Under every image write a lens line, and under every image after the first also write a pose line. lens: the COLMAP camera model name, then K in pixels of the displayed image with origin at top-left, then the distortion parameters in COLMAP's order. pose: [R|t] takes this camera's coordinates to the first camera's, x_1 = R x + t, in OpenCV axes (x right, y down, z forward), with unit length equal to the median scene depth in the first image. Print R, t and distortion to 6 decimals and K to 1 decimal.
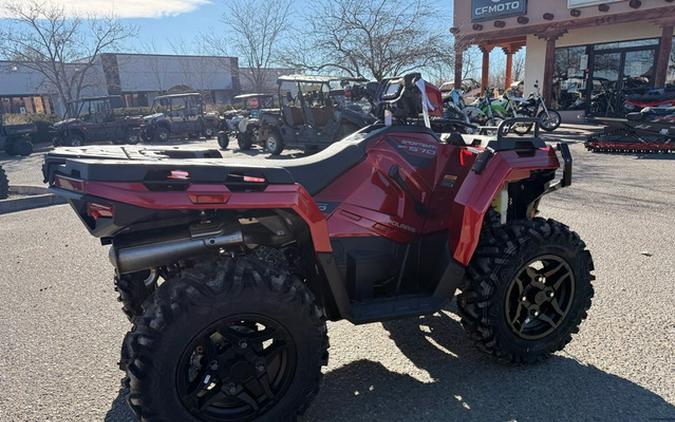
lens RADIAL K [[478.3, 0, 339.9], [0, 478.3, 262.3], [0, 0, 1]] dist [0.059118, -0.065911]
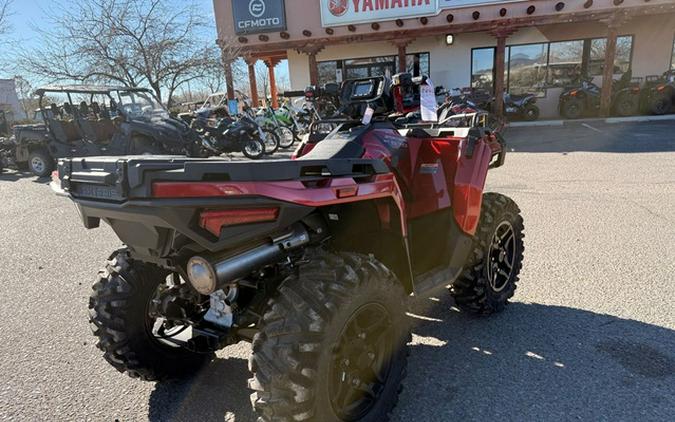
lens RADIAL K [[478.4, 0, 341.0], [0, 478.4, 267.9], [0, 0, 1]] dist [0.072570, -0.108452]
pose [[0.877045, -0.166848, 0.450504, -0.085245], [0.172758, 0.984557, 0.028312, -0.000743], [-0.448270, 0.052997, 0.892326, 0.013066]]
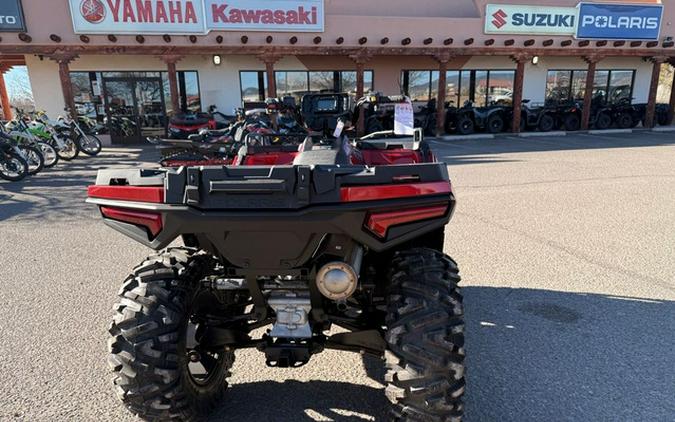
lens RADIAL K [[485.7, 0, 344.2], [0, 485.7, 267.9], [0, 0, 1]] dist [0.007579, -0.007415]
pose [[0.531041, -0.233526, 0.814531, -0.156066], [0.266889, 0.958443, 0.100786, -0.015767], [-0.804218, 0.163868, 0.571298, 0.063127]]
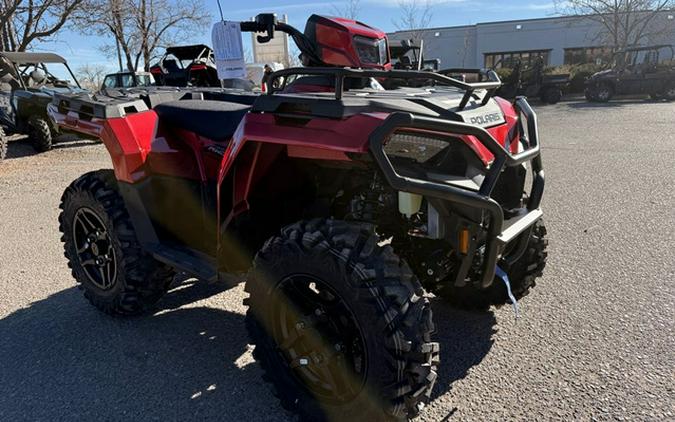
lens RADIAL K [[476.4, 0, 336.0], [0, 476.4, 225.2], [0, 0, 1]] dist [0.048877, -0.066915]
pose [[0.448026, 0.281586, -0.848517, 0.159902], [-0.260663, 0.949009, 0.177301, -0.034178], [0.855177, 0.141742, 0.498580, 0.113628]]
